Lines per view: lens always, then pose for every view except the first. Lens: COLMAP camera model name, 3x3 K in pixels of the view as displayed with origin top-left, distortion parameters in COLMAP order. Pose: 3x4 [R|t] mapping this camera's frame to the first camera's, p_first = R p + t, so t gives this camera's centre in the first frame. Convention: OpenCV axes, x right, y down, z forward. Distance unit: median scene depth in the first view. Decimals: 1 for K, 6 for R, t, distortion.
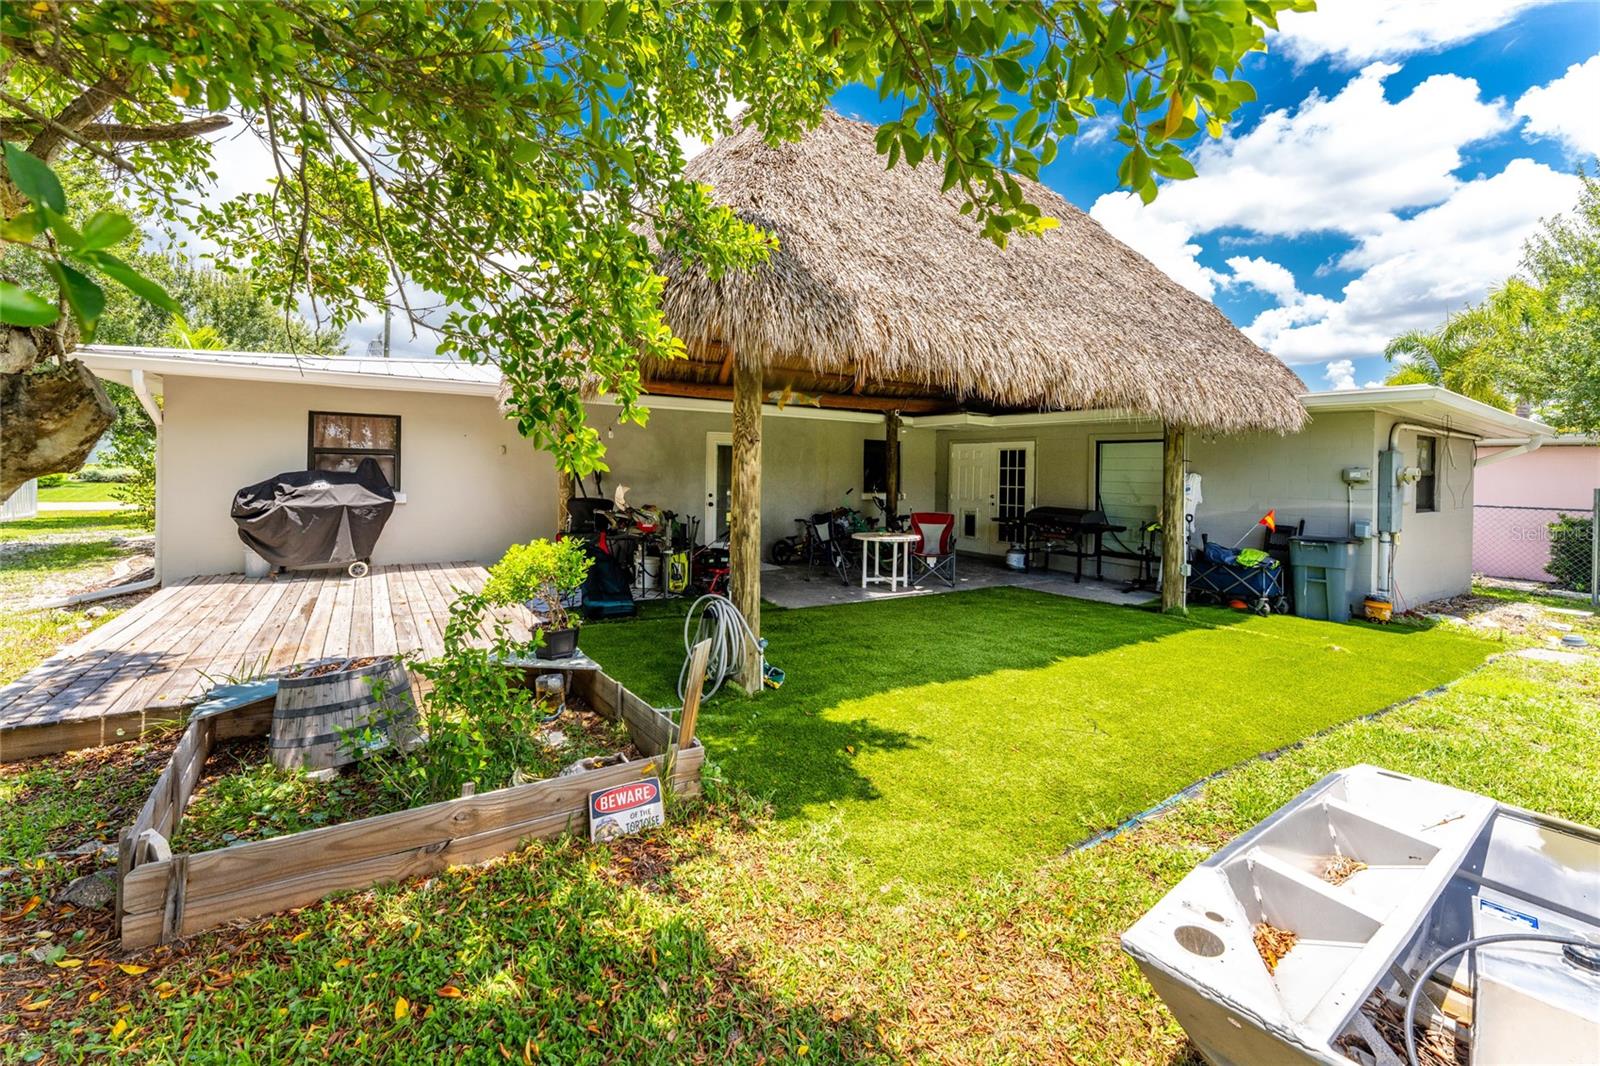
lens RADIAL K [[646.6, 0, 792.5], [0, 646.6, 467.7], [0, 0, 1]] dist [0.003334, -0.002109]
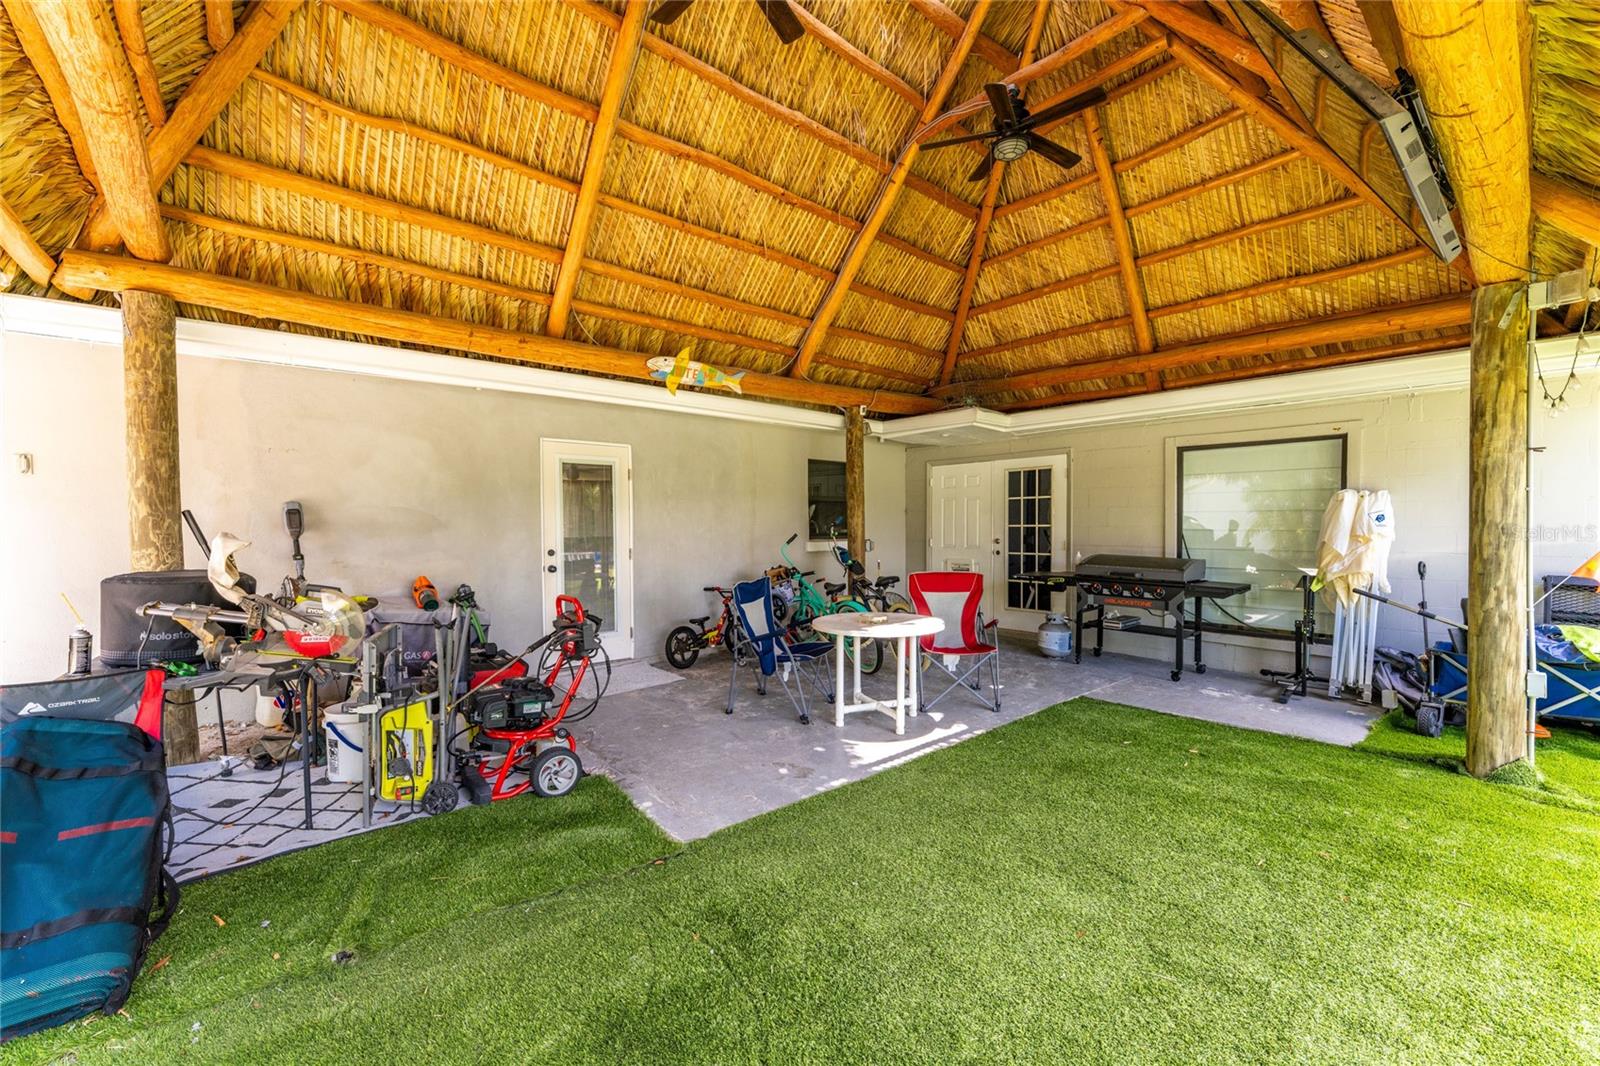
lens RADIAL K [[646.6, 0, 804.5], [0, 646.6, 541.7], [0, 0, 1]] dist [0.003334, -0.002109]
pose [[0.988756, -0.030831, 0.146327, 0.015792], [0.025639, 0.998978, 0.037232, 0.024042], [-0.147325, -0.033062, 0.988535, 0.581860]]
